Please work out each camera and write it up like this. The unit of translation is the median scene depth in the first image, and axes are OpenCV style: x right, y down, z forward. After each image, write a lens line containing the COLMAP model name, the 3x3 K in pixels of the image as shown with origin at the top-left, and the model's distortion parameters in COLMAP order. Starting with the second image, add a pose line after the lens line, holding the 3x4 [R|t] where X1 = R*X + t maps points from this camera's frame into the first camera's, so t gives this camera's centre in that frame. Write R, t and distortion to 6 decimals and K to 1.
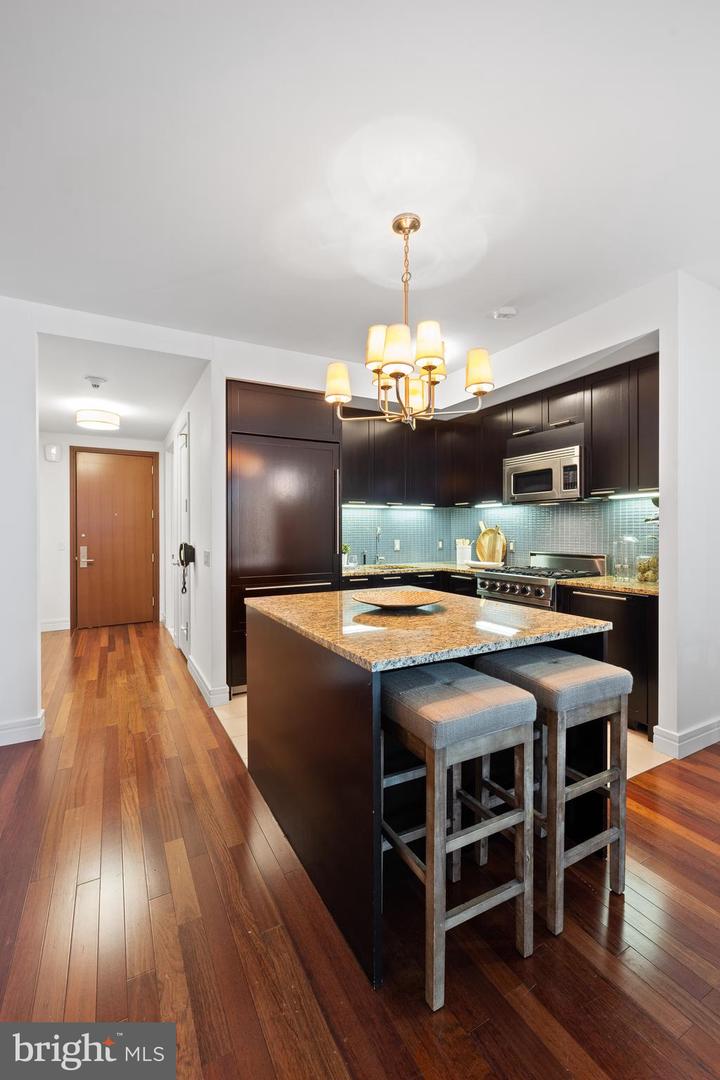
lens RADIAL K [[458.5, 0, 356.7], [0, 458.5, 532.0], [0, 0, 1]] dist [-0.011744, 0.002806]
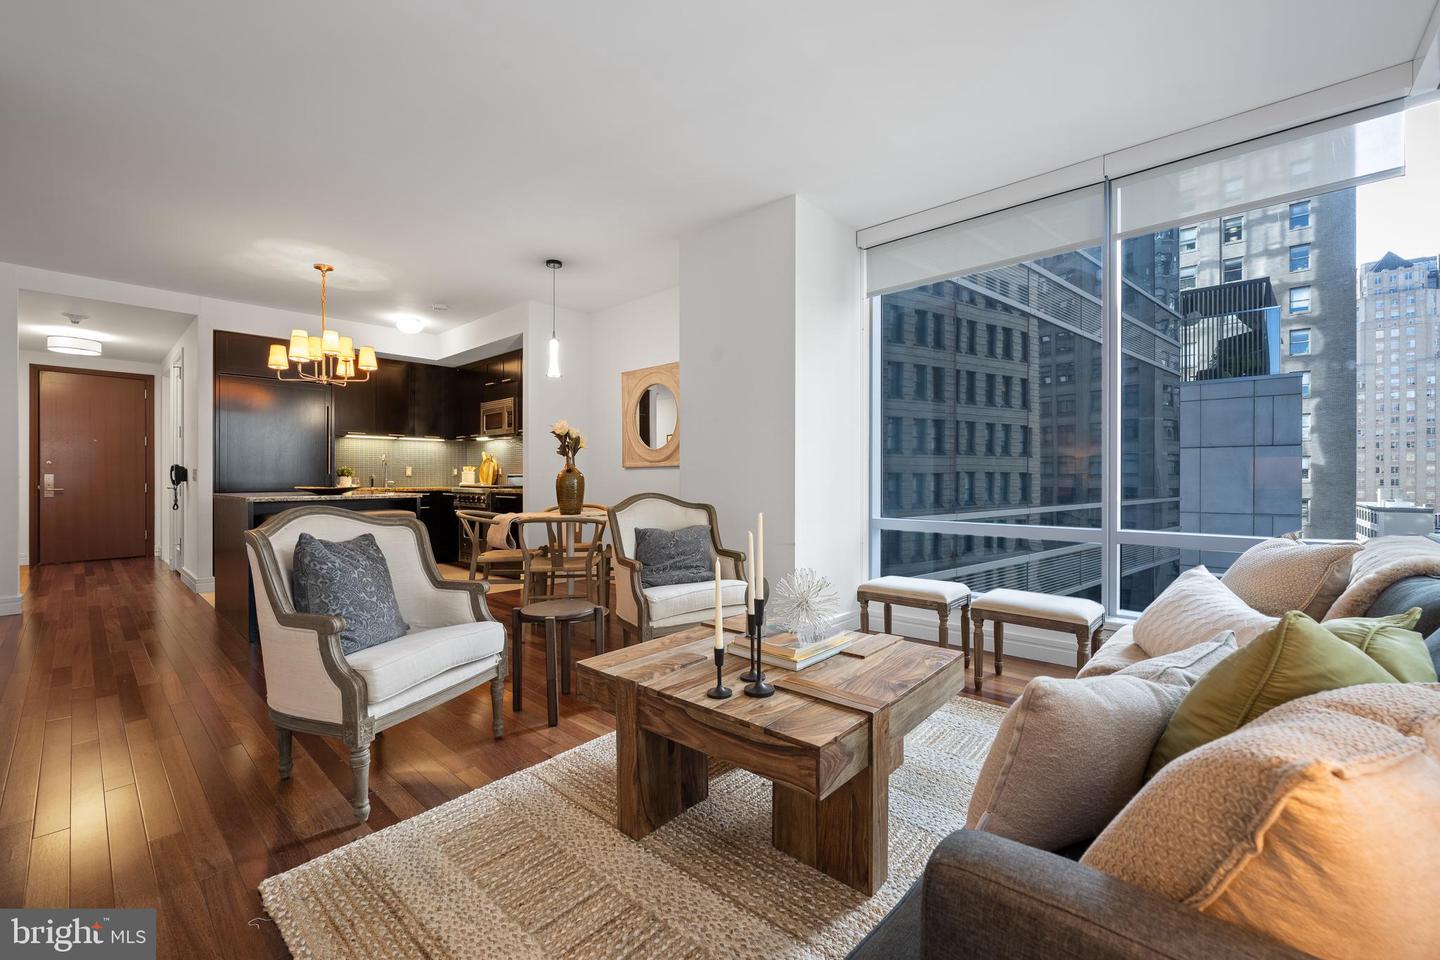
lens RADIAL K [[582.0, 0, 721.0], [0, 582.0, 477.2], [0, 0, 1]] dist [-0.004199, -0.000209]
pose [[0.940869, 0.002659, 0.338760, 0.405100], [-0.001685, 0.999994, -0.003166, 0.057440], [-0.338766, 0.002408, 0.940868, -0.802513]]
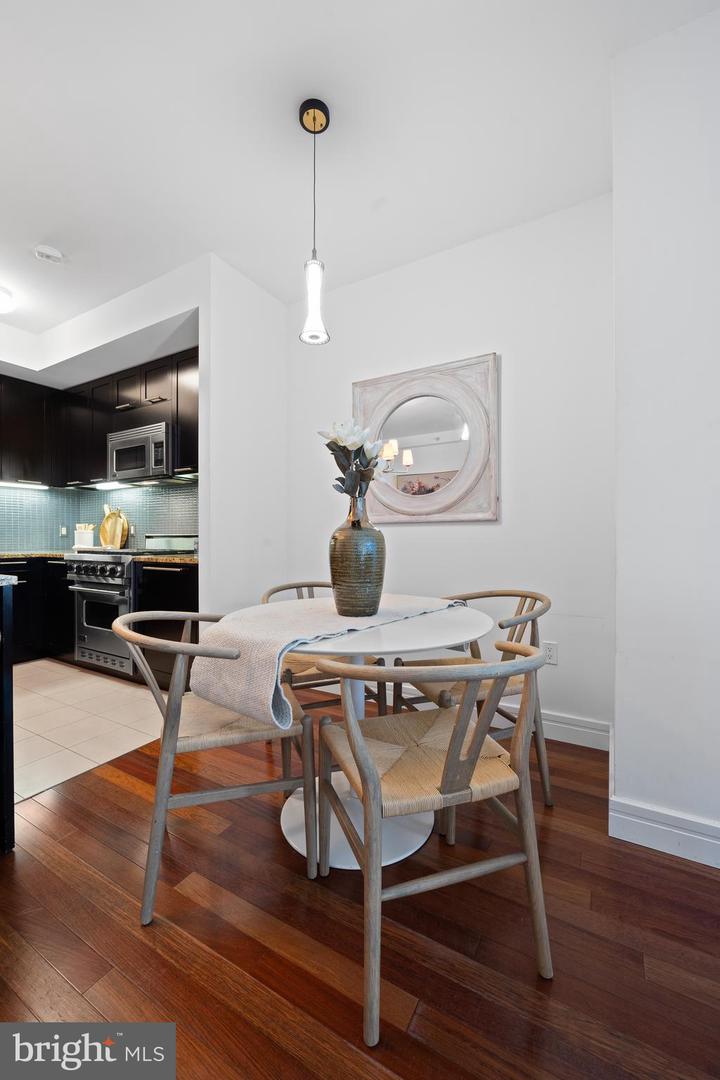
lens RADIAL K [[436.5, 0, 364.2], [0, 436.5, 537.7], [0, 0, 1]] dist [-0.004199, -0.000209]
pose [[0.852278, 0.001235, 0.523088, 0.301690], [0.000126, 0.999997, -0.002567, 0.054557], [-0.523089, 0.002254, 0.852275, -0.027270]]
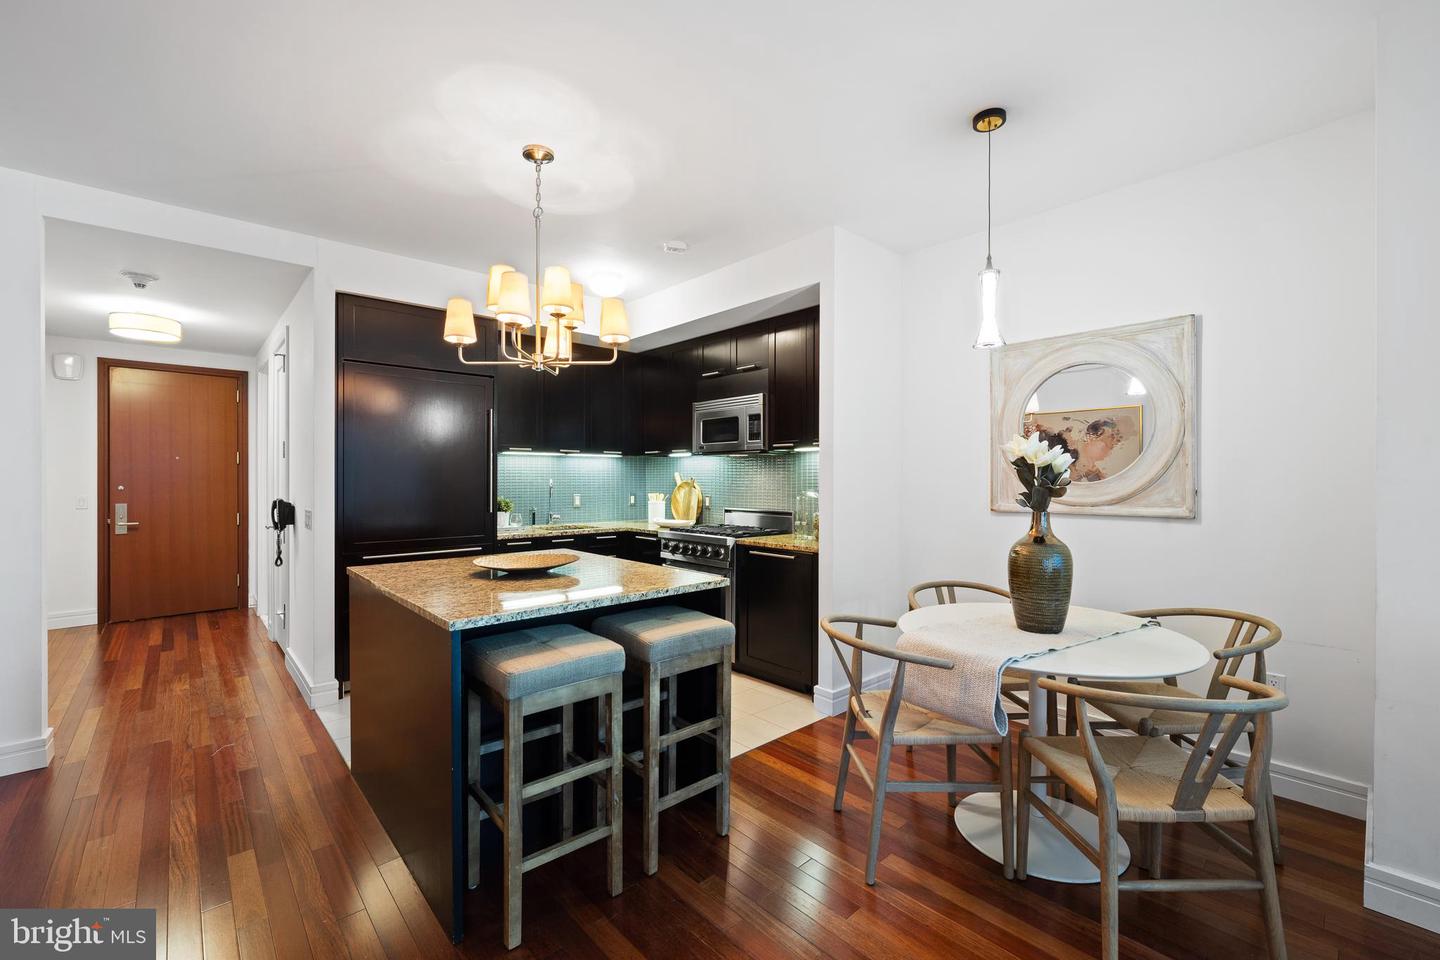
lens RADIAL K [[611.4, 0, 718.4], [0, 611.4, 479.8], [0, 0, 1]] dist [-0.011744, 0.002806]
pose [[0.972252, 0.004525, 0.233891, 0.094535], [-0.004301, 0.999990, -0.001466, -0.009884], [-0.233895, 0.000420, 0.972262, -0.147827]]
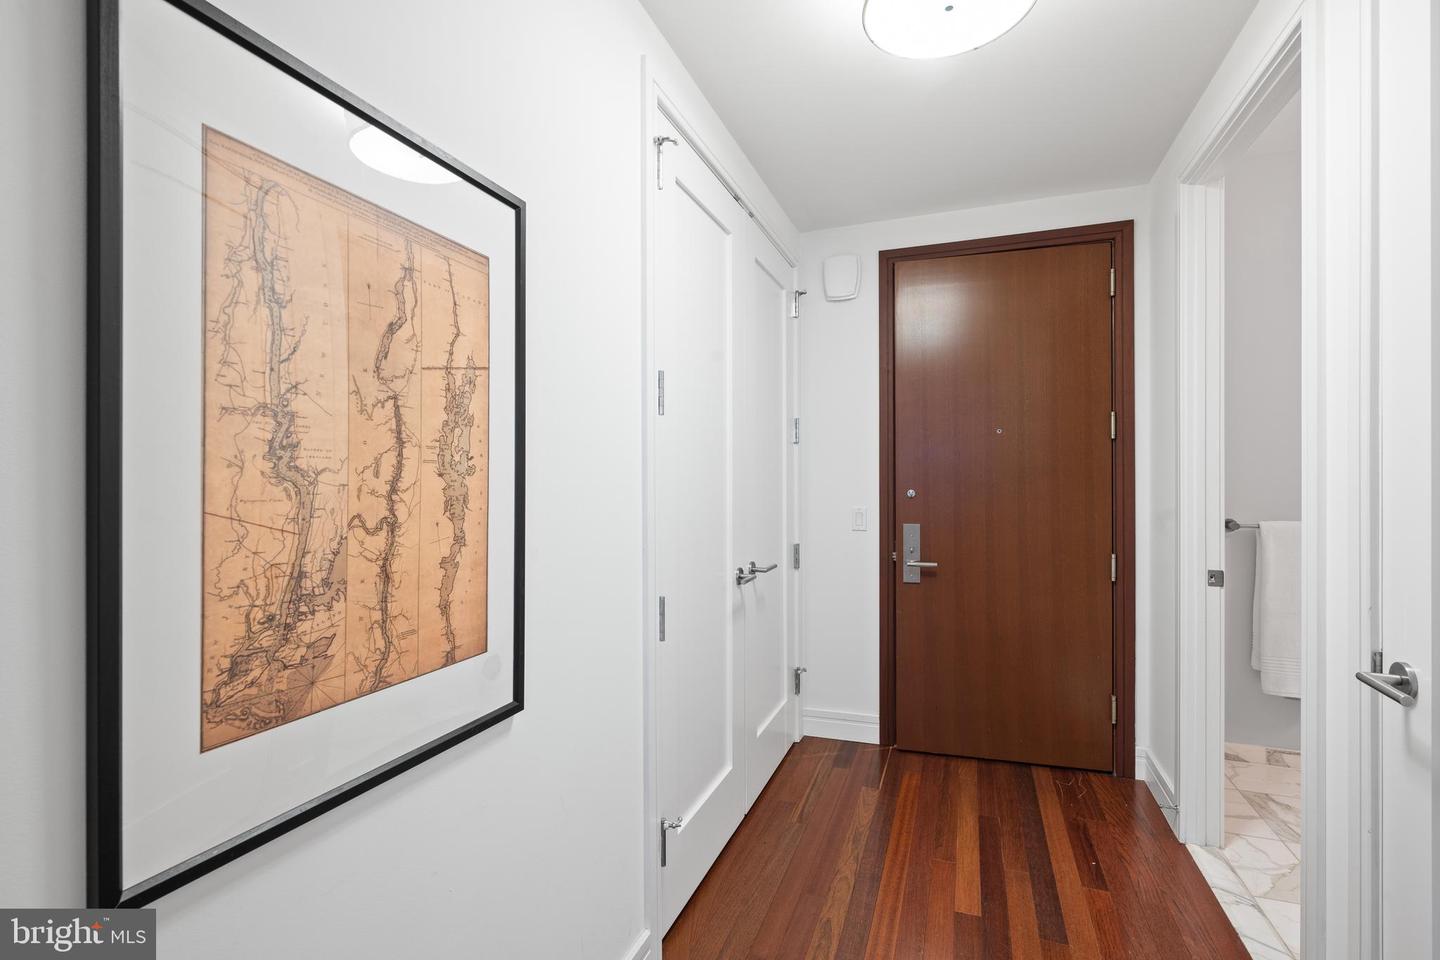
lens RADIAL K [[679.9, 0, 743.3], [0, 679.9, 483.3], [0, 0, 1]] dist [0.010096, -0.002626]
pose [[0.691700, 0.002151, -0.722182, -0.456760], [-0.001687, 0.999998, 0.001363, -0.000429], [0.722183, 0.000276, 0.691702, 0.803613]]
